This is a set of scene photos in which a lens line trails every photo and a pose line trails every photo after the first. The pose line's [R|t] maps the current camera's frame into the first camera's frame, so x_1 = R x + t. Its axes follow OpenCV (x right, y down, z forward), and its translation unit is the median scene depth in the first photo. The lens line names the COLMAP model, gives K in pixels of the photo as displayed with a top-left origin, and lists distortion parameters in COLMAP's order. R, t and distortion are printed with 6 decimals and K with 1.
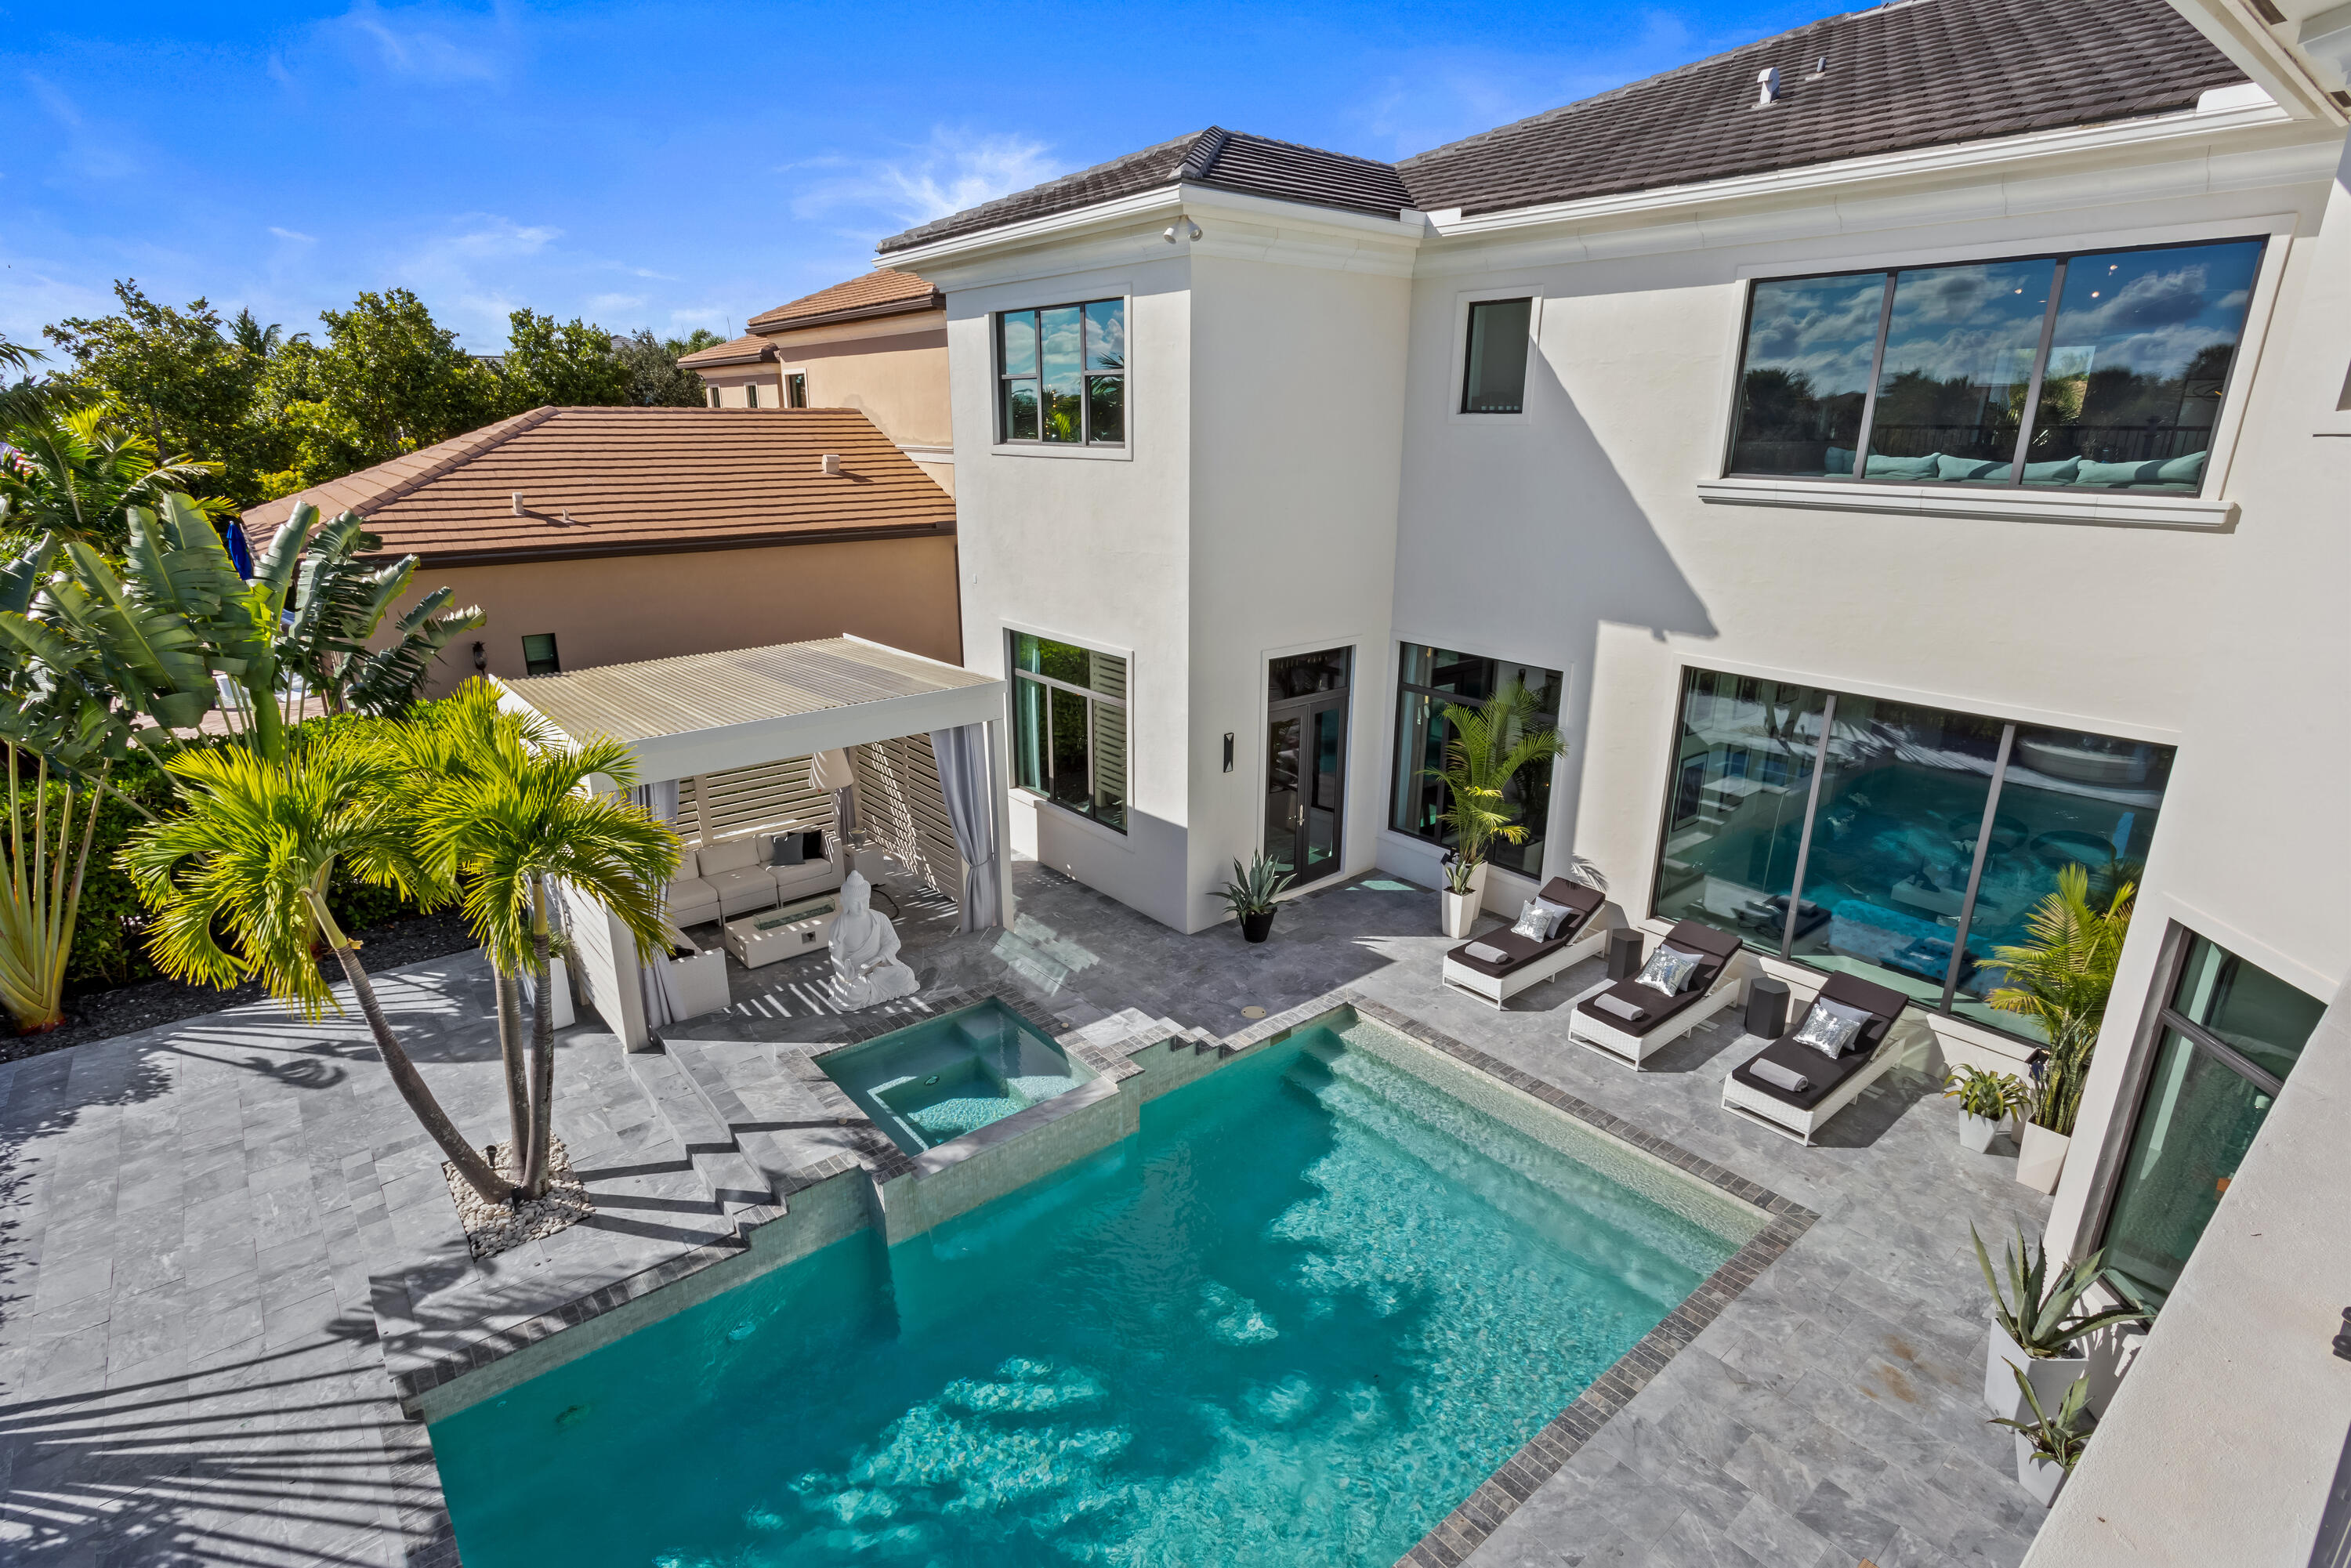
lens RADIAL K [[1155.1, 0, 1174.1], [0, 1155.1, 786.3], [0, 0, 1]] dist [0.000522, 0.000773]
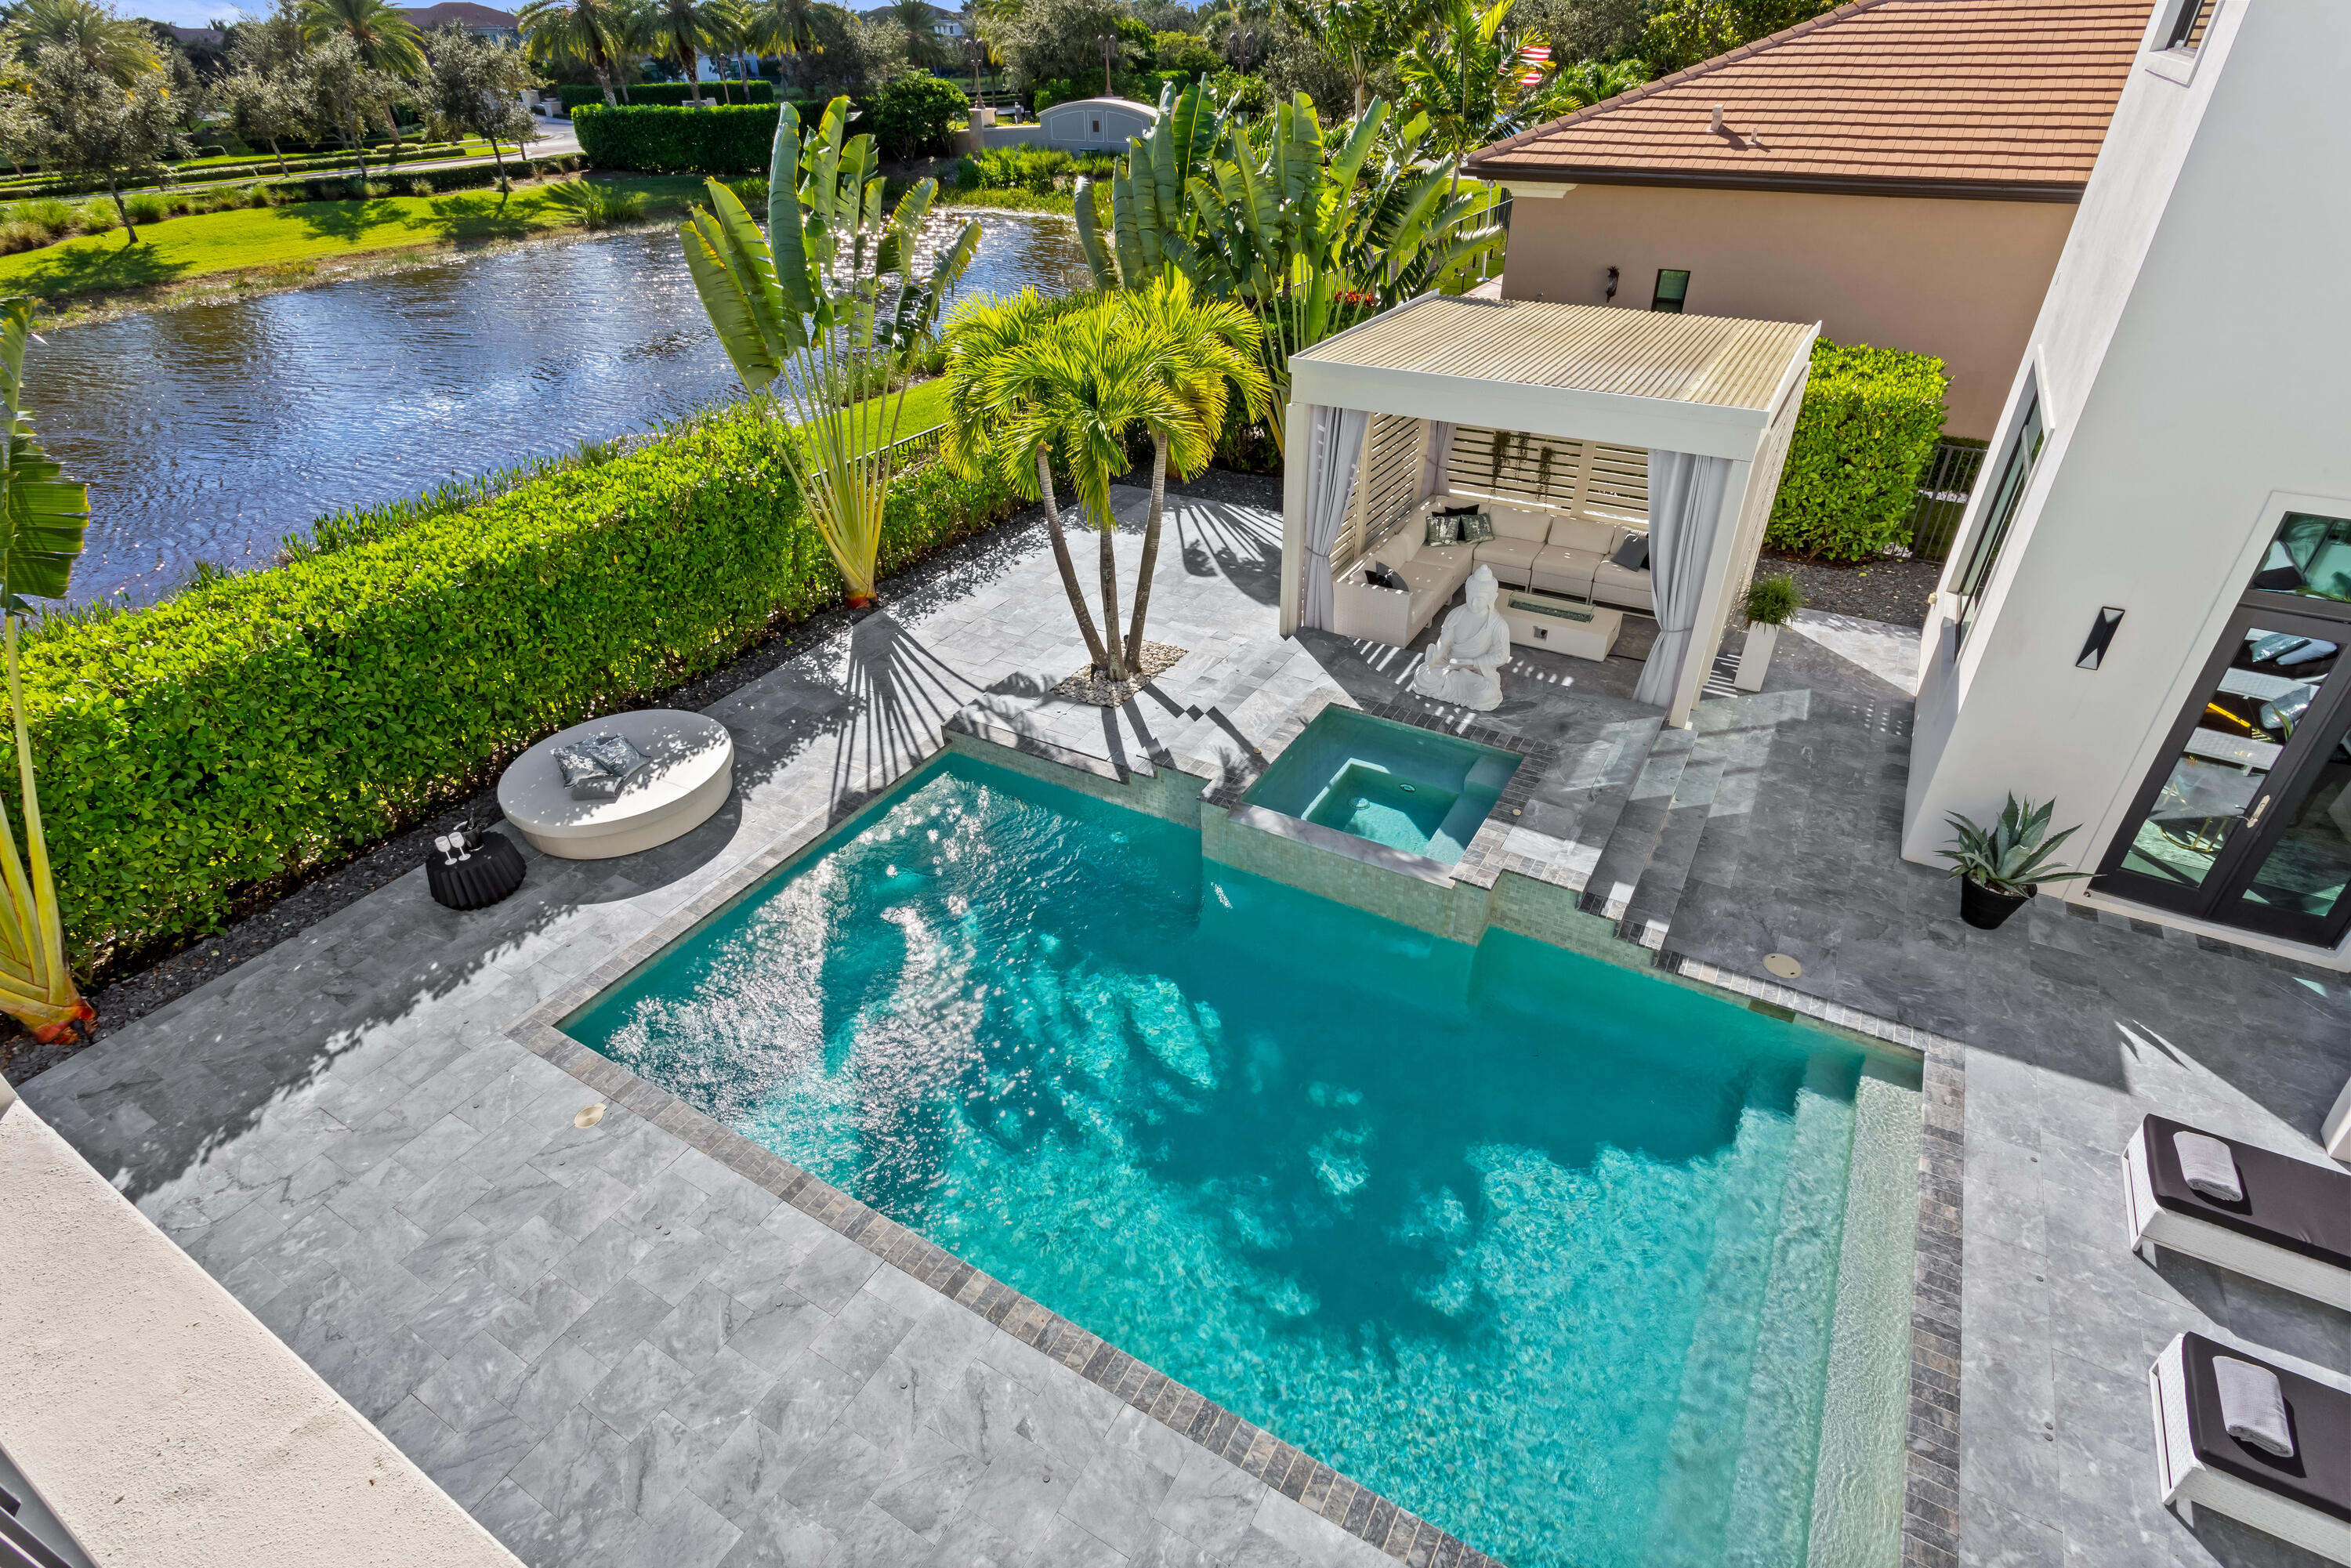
lens RADIAL K [[1155.1, 0, 1178.3], [0, 1155.1, 788.1], [0, 0, 1]] dist [0.000522, 0.000773]
pose [[0.346960, 0.509202, -0.787612, 0.488651], [-0.264510, 0.858816, 0.438714, -0.123096], [0.899807, 0.056115, 0.432664, 0.386966]]
